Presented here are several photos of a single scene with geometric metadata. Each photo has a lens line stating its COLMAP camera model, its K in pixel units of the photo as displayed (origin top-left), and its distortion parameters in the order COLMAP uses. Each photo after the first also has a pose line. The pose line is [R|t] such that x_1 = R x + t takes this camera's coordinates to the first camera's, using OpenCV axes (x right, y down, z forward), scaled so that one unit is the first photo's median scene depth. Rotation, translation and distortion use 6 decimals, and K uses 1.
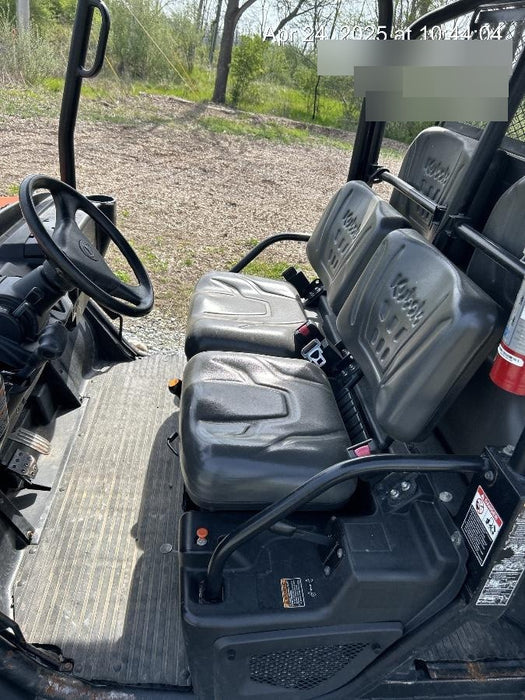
lens RADIAL K [[533.3, 0, 262.5], [0, 533.3, 350.0], [0, 0, 1]] dist [0.033415, -0.008018]
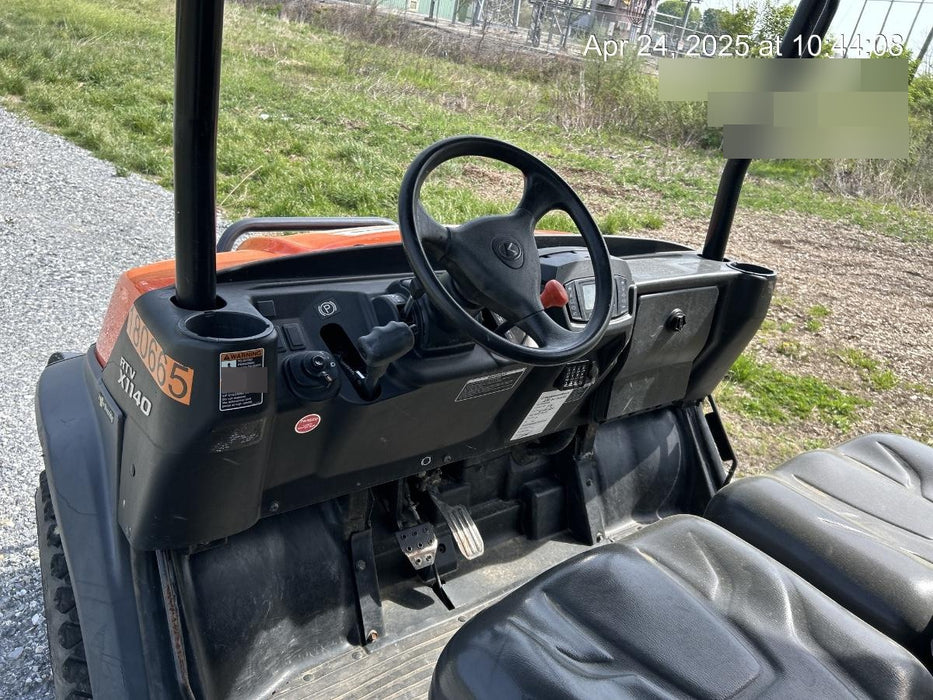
lens RADIAL K [[710.8, 0, 466.5], [0, 710.8, 350.0], [0, 0, 1]] dist [0.033415, -0.008018]
pose [[0.558407, 0.248265, -0.791547, 0.251533], [-0.446044, 0.894359, -0.034157, -0.013217], [0.699447, 0.372138, 0.610153, 0.329716]]
